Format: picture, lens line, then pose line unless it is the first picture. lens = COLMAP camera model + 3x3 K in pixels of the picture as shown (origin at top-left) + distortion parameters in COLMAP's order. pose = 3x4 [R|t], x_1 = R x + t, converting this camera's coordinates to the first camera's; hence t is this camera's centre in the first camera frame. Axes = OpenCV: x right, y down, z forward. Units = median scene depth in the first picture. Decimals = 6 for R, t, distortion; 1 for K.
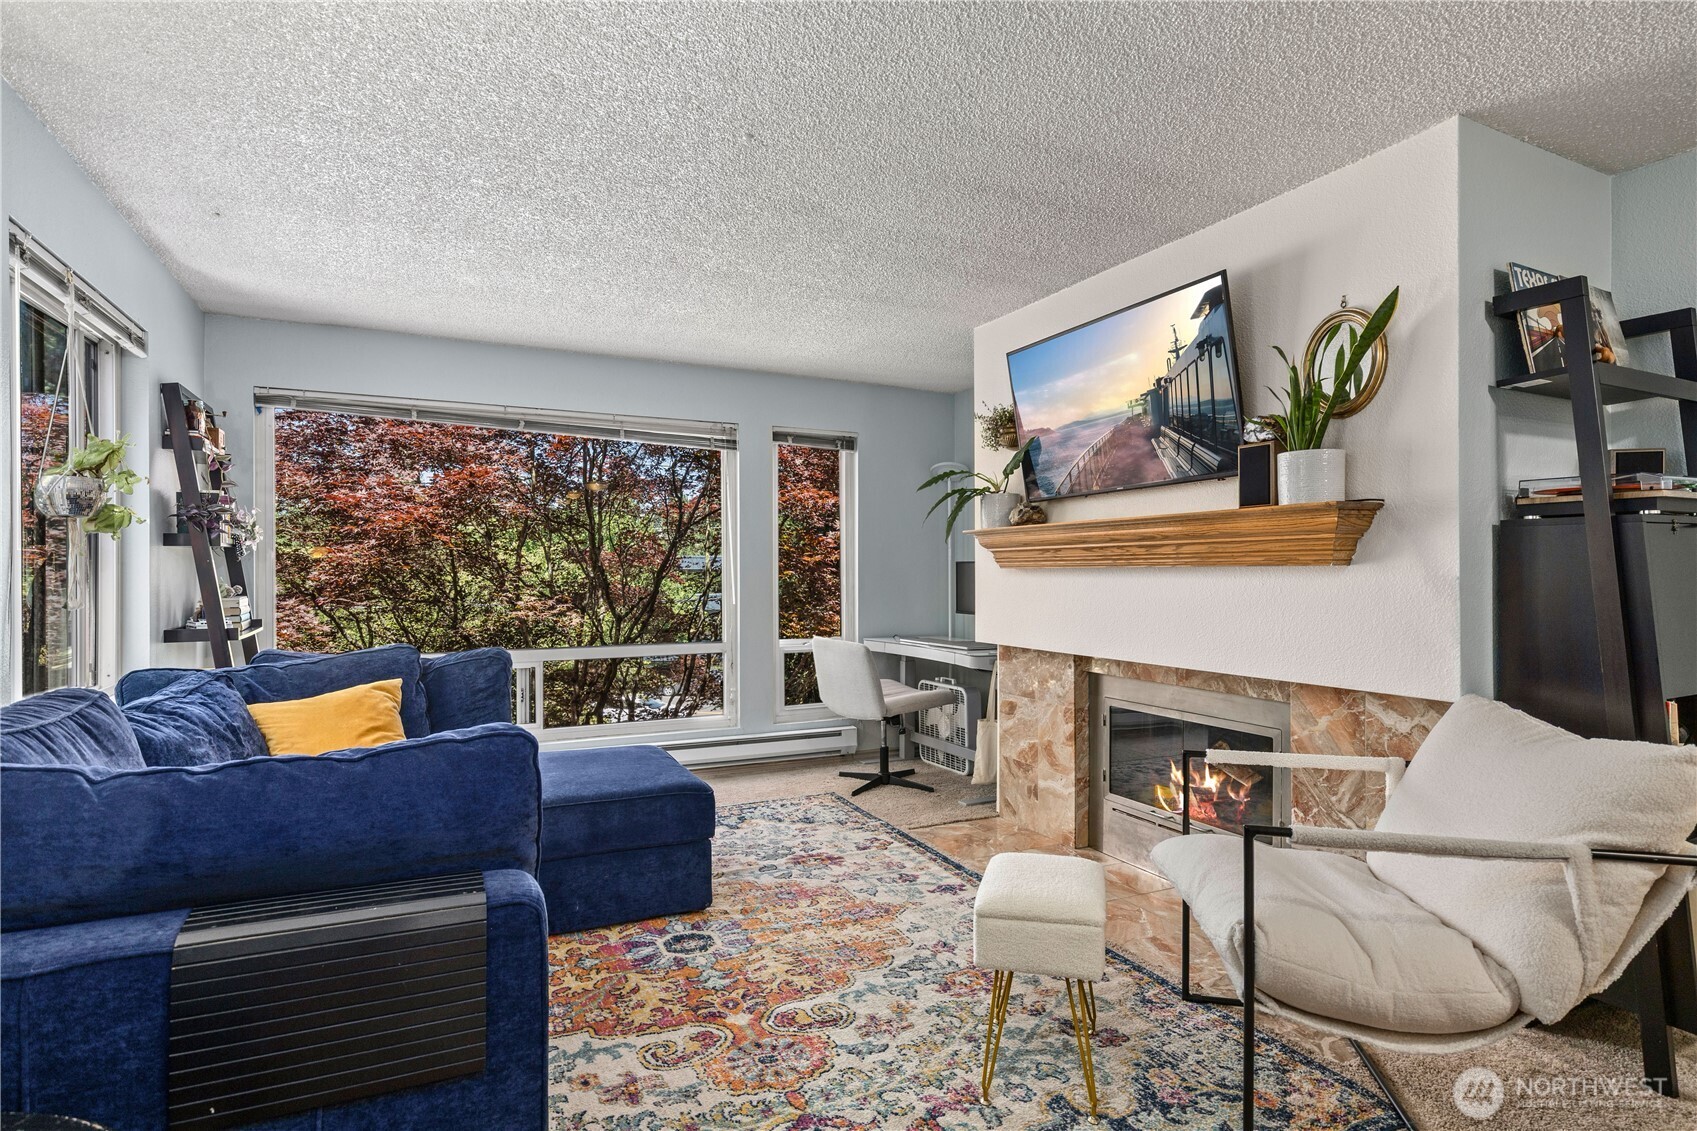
lens RADIAL K [[880.7, 0, 850.8], [0, 880.7, 574.7], [0, 0, 1]] dist [0.001326, 0.001145]
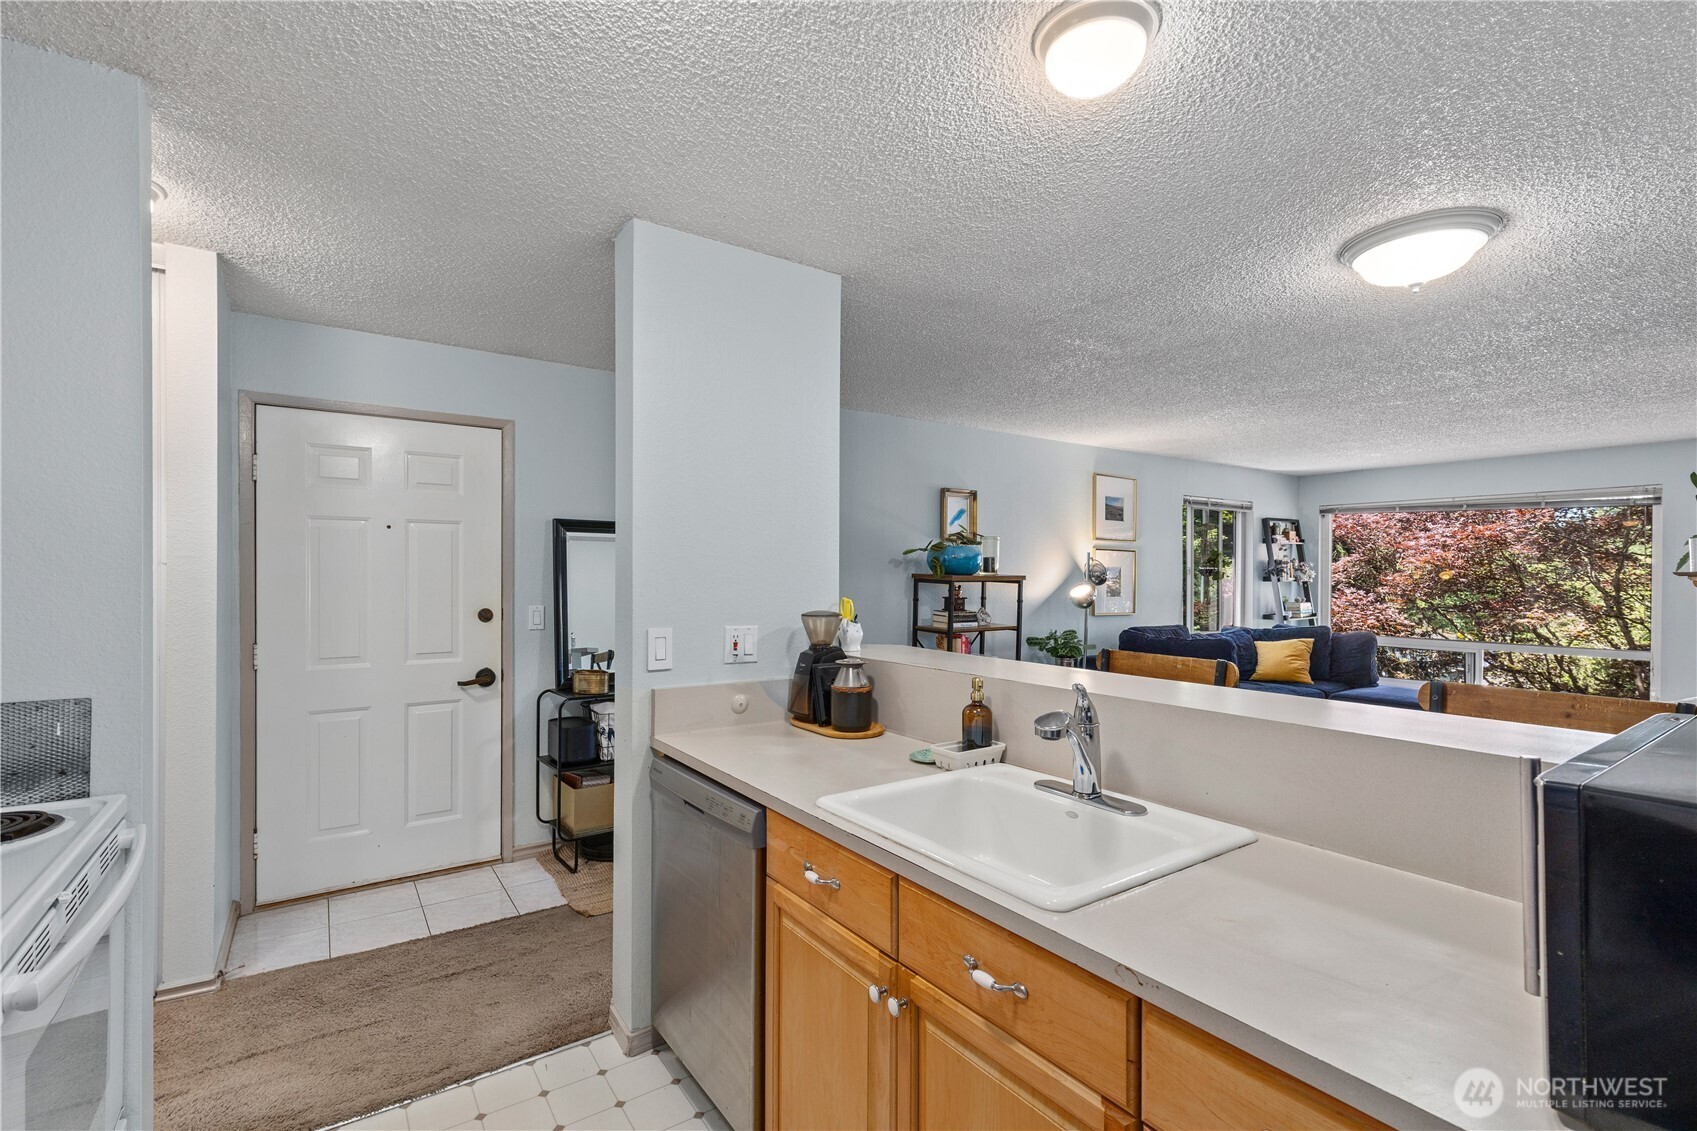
lens RADIAL K [[762.2, 0, 838.9], [0, 762.2, 580.0], [0, 0, 1]] dist [0.009399, -0.002195]
pose [[0.154512, 0.009354, -0.987947, 1.193203], [-0.007552, 0.999937, 0.008287, -0.046309], [0.987962, 0.006180, 0.154573, -0.544141]]
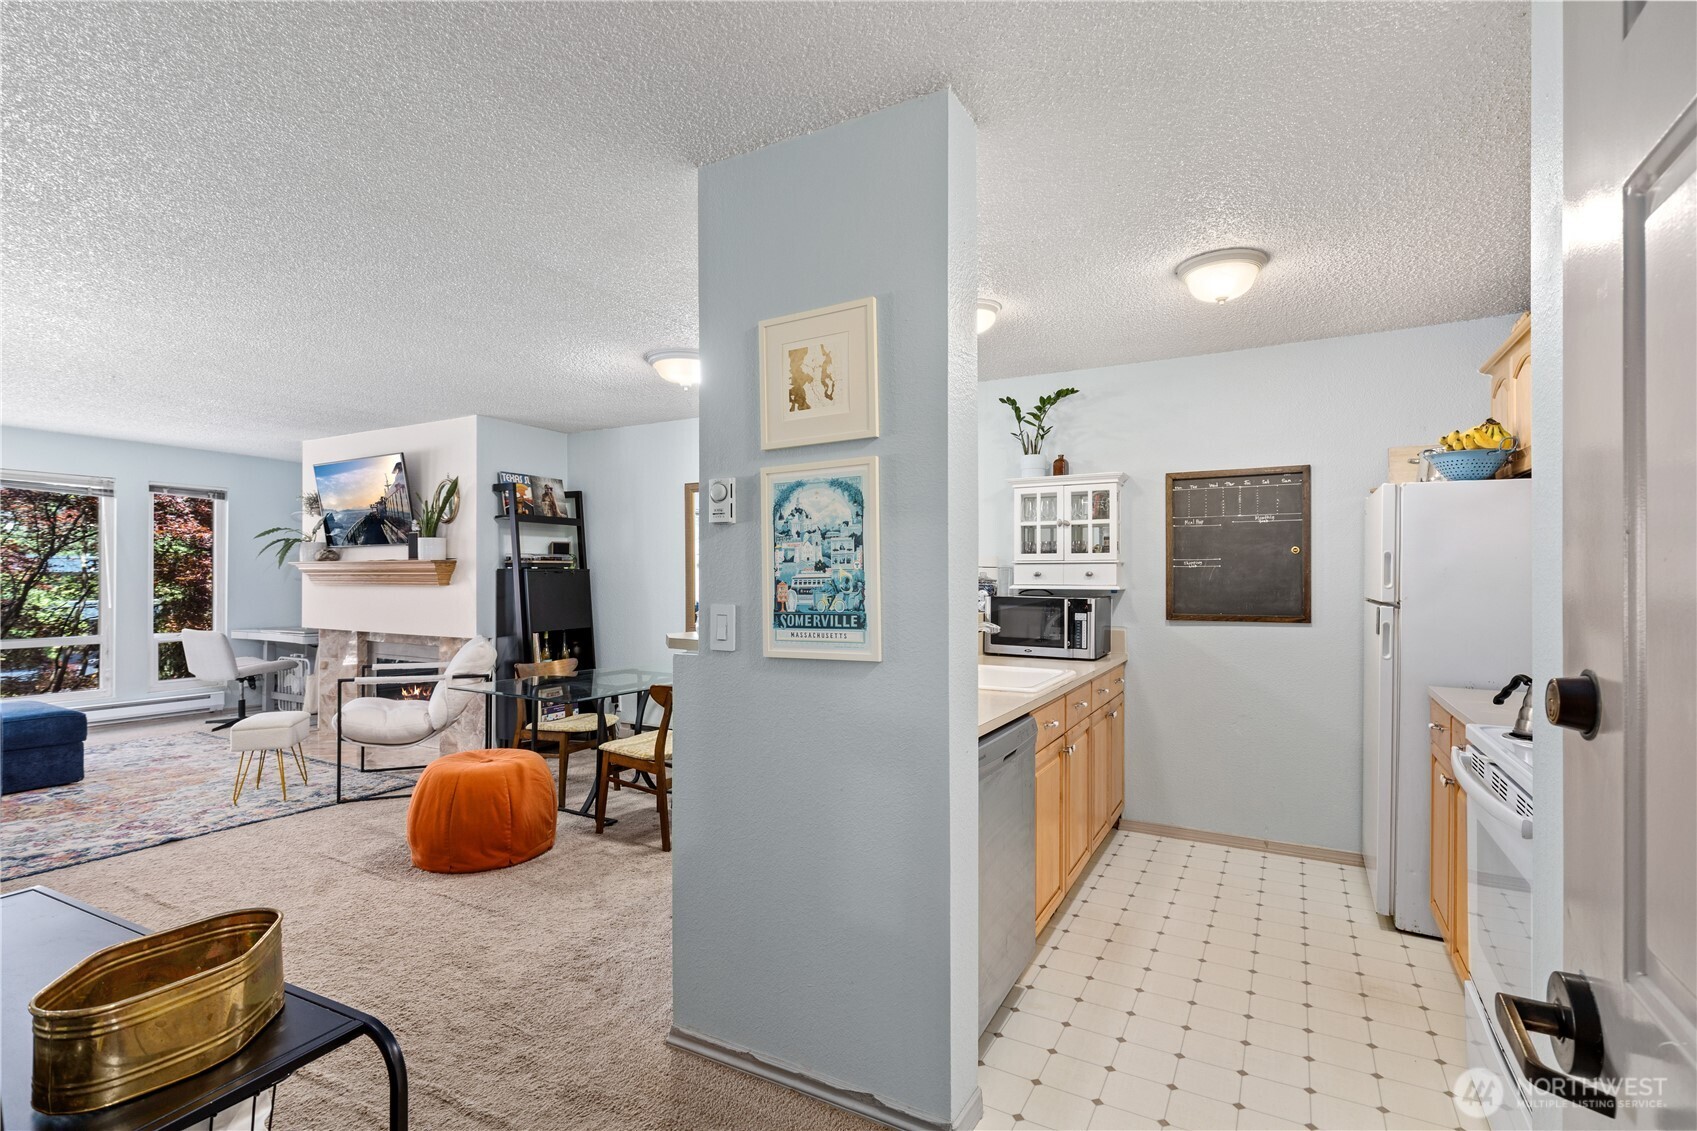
lens RADIAL K [[783.8, 0, 846.5], [0, 783.8, 571.9], [0, 0, 1]] dist [-0.003594, 0.000701]
pose [[0.819977, 0.007137, 0.572353, 0.169626], [-0.001837, 0.999950, -0.009838, -0.020535], [-0.572394, 0.007016, 0.819949, -1.005989]]
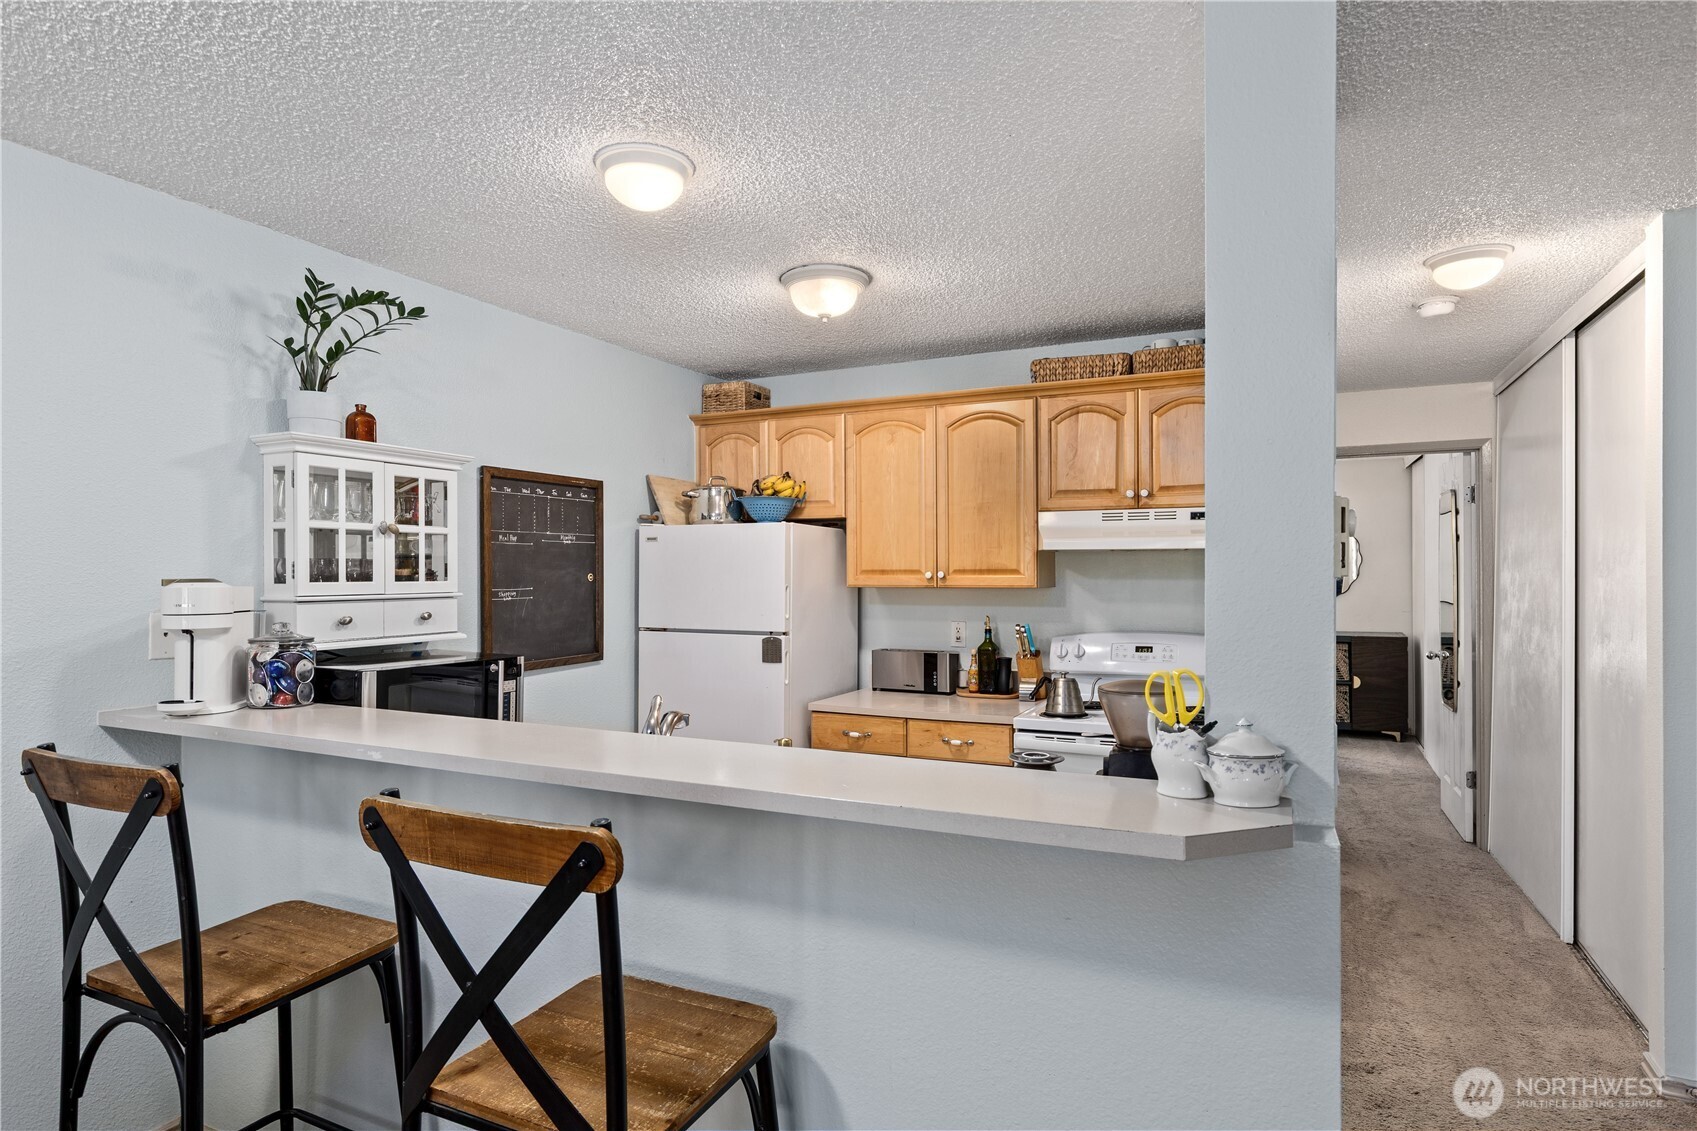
lens RADIAL K [[911.1, 0, 844.2], [0, 911.1, 571.2], [0, 0, 1]] dist [0.000874, 0.000436]
pose [[-0.622092, 0.003673, 0.782936, 0.253600], [0.005818, 0.999983, -0.000068, -0.066160], [-0.782923, 0.004512, -0.622103, -0.073244]]
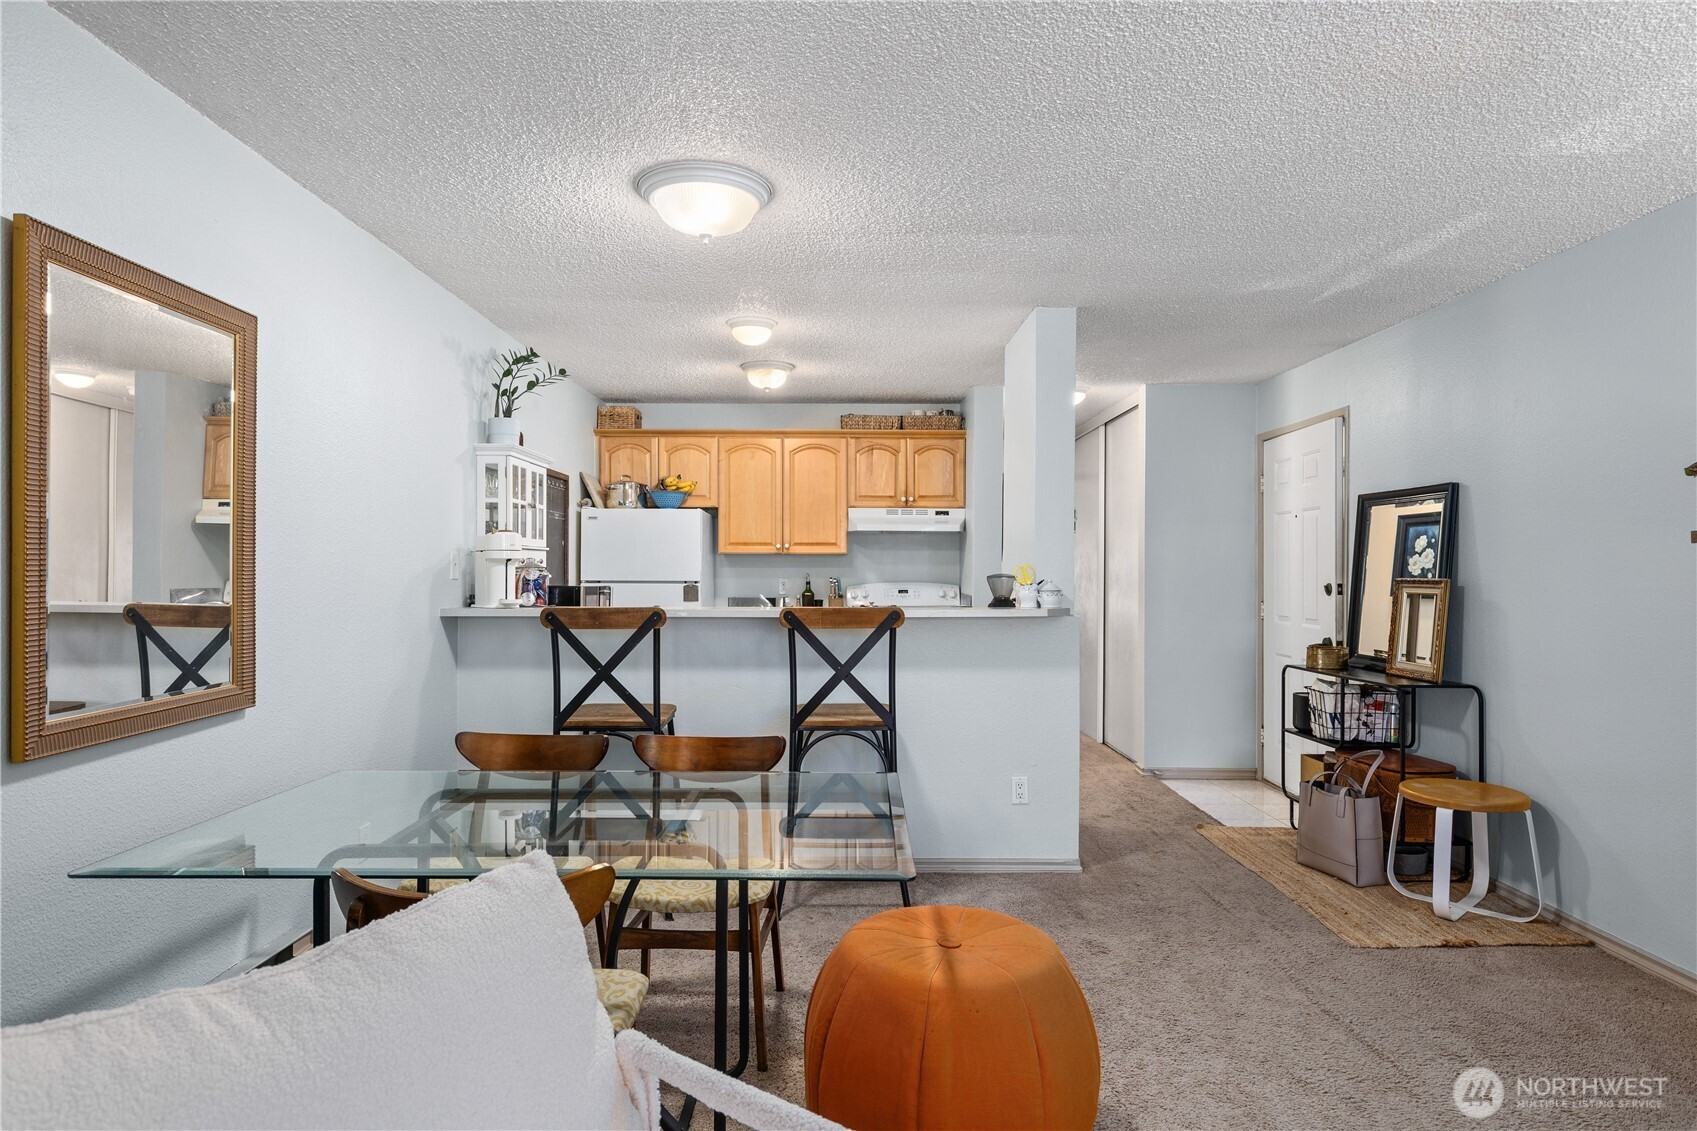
lens RADIAL K [[962.2, 0, 843.8], [0, 962.2, 569.9], [0, 0, 1]] dist [0.013610, -0.002247]
pose [[-0.904026, 0.000445, 0.427477, 0.169588], [0.000916, 0.999999, 0.000896, -0.018762], [-0.427476, 0.001201, -0.904026, 0.726404]]
